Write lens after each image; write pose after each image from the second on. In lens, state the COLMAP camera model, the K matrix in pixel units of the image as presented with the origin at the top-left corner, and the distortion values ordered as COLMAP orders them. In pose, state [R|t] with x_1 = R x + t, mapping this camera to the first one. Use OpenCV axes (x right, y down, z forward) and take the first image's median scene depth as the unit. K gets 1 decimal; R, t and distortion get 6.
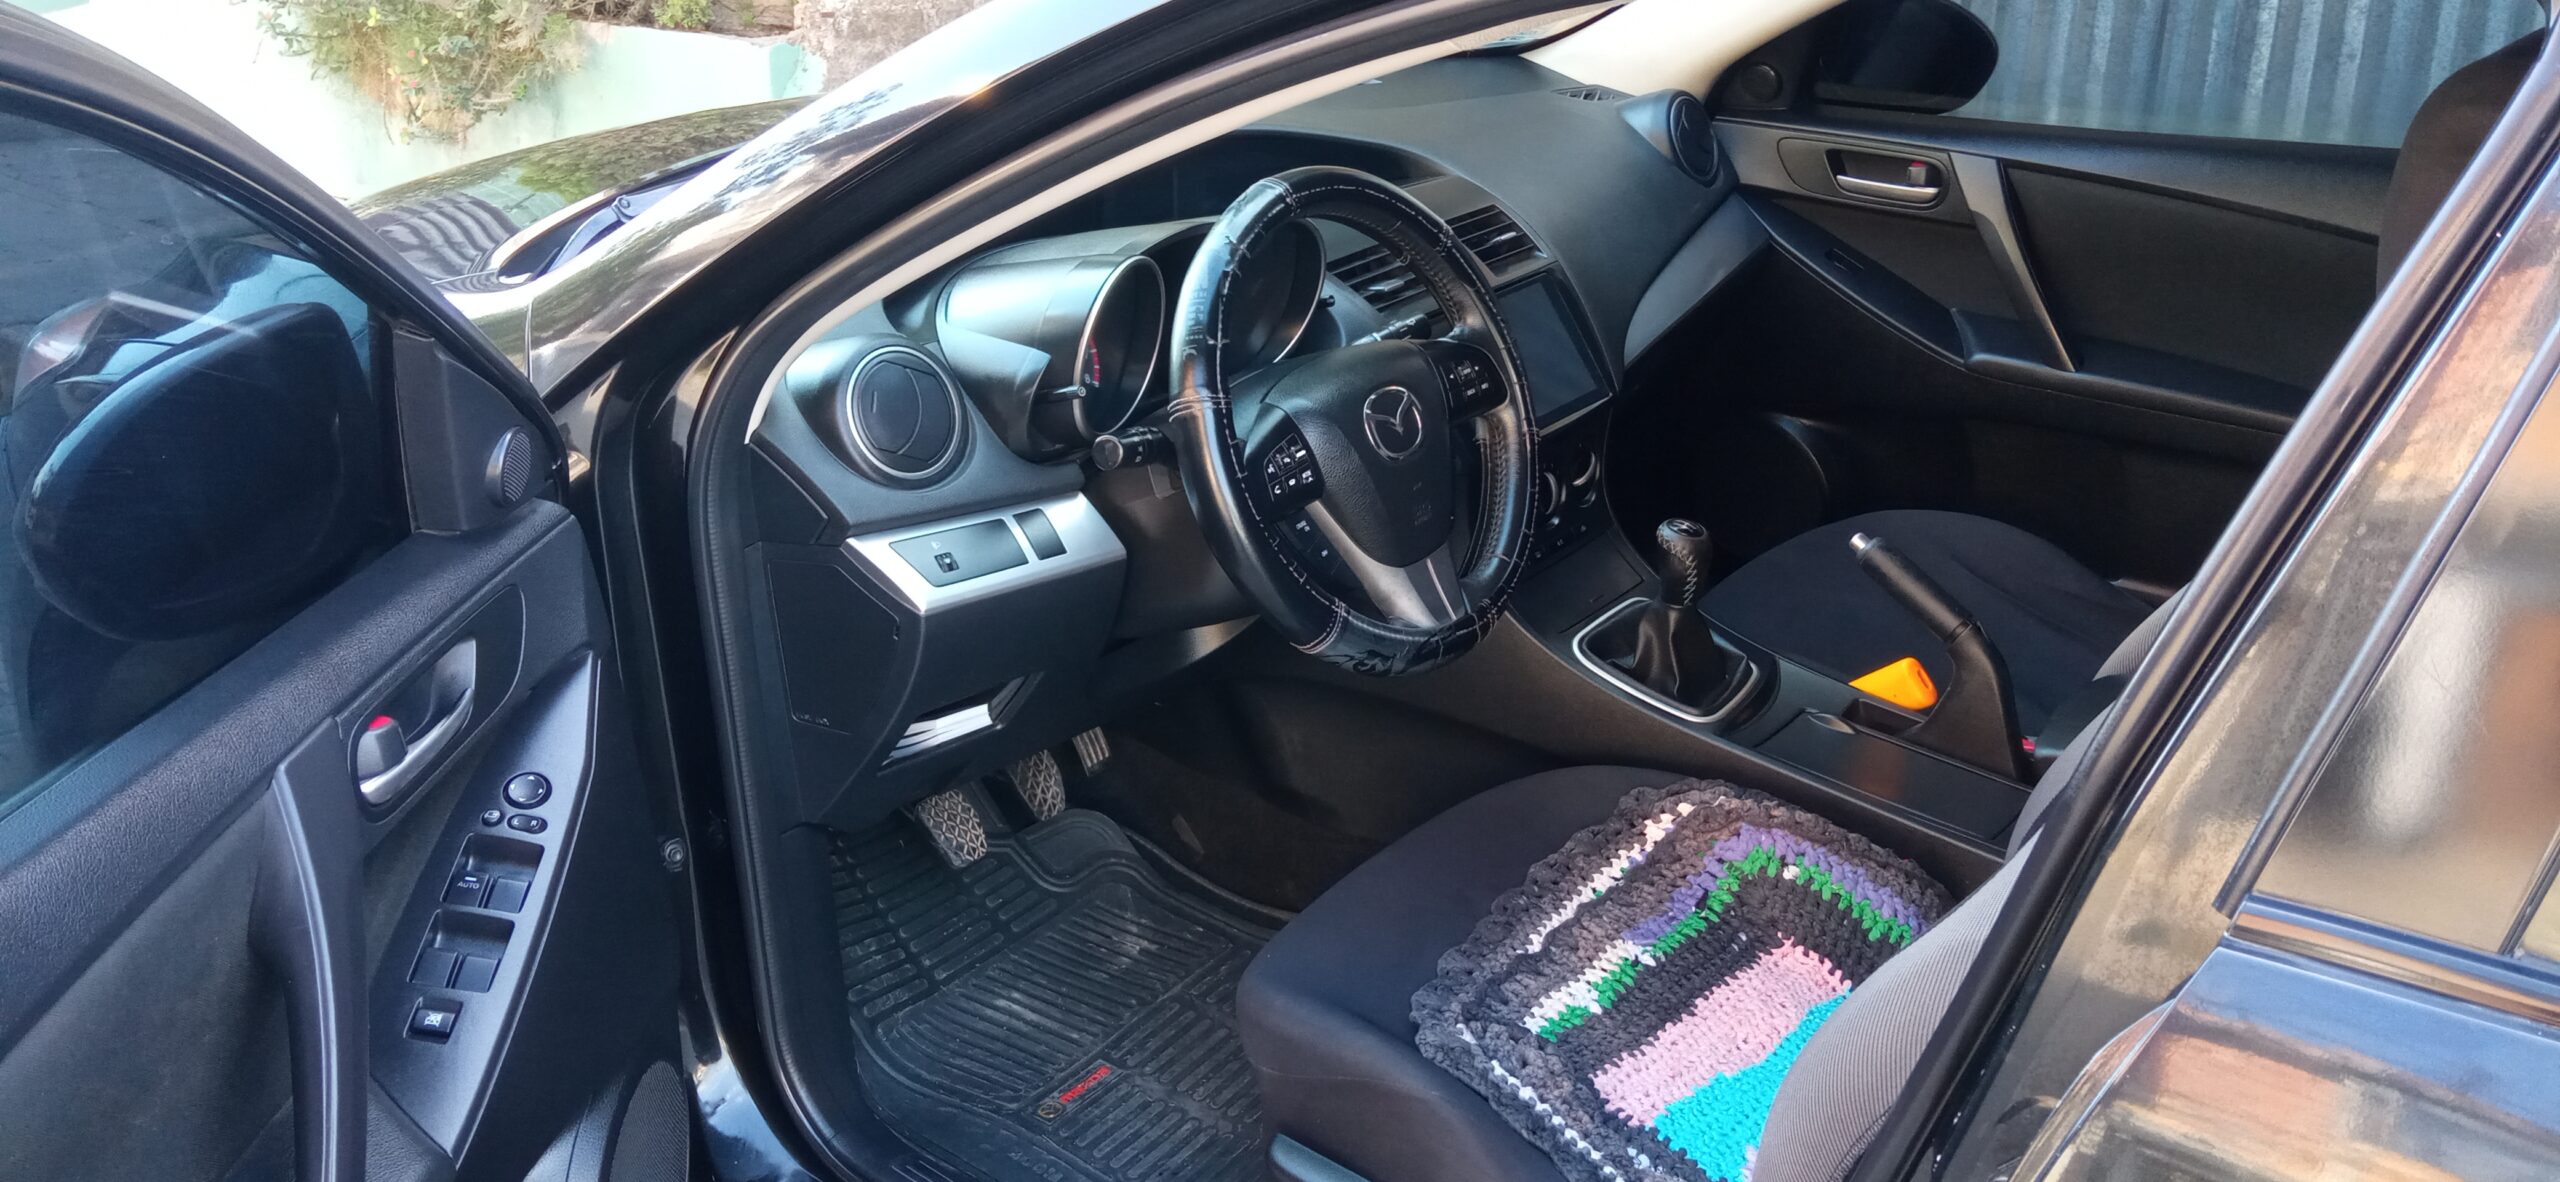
lens RADIAL K [[1956.8, 0, 1280.0], [0, 1956.8, 591.0], [0, 0, 1]] dist [0.072698, -0.171662]
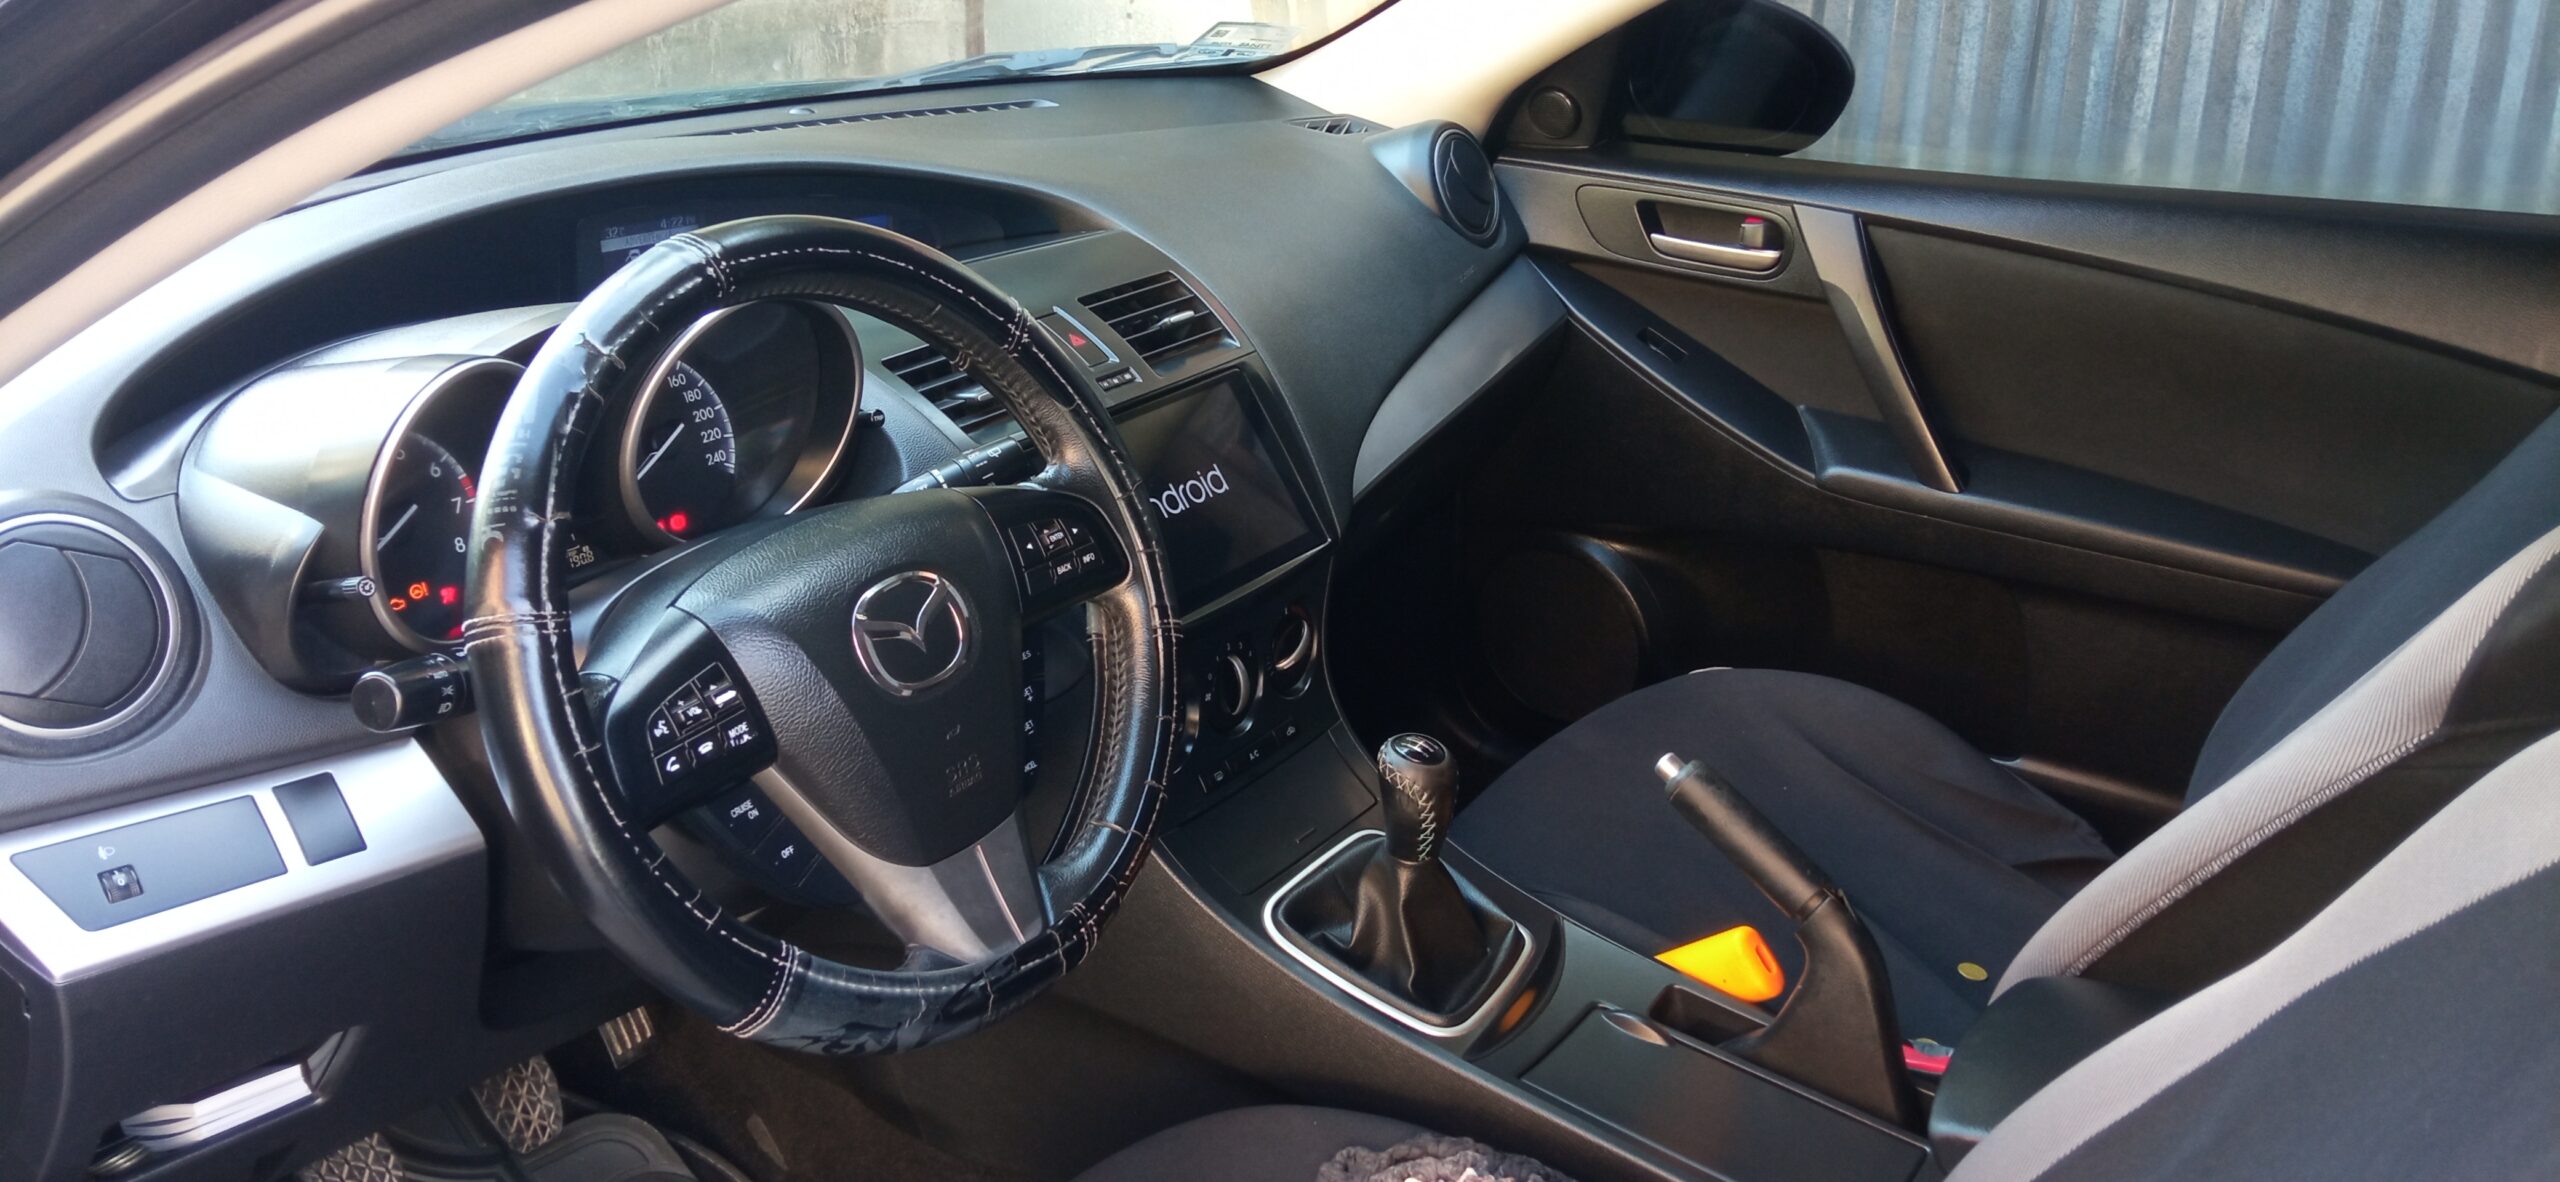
lens RADIAL K [[1956.8, 0, 1280.0], [0, 1956.8, 591.0], [0, 0, 1]] dist [0.072698, -0.171662]
pose [[0.997822, -0.005305, 0.065752, 0.112517], [0.006849, 0.999705, -0.023282, -0.070566], [-0.065609, 0.023682, 0.997564, 0.318892]]
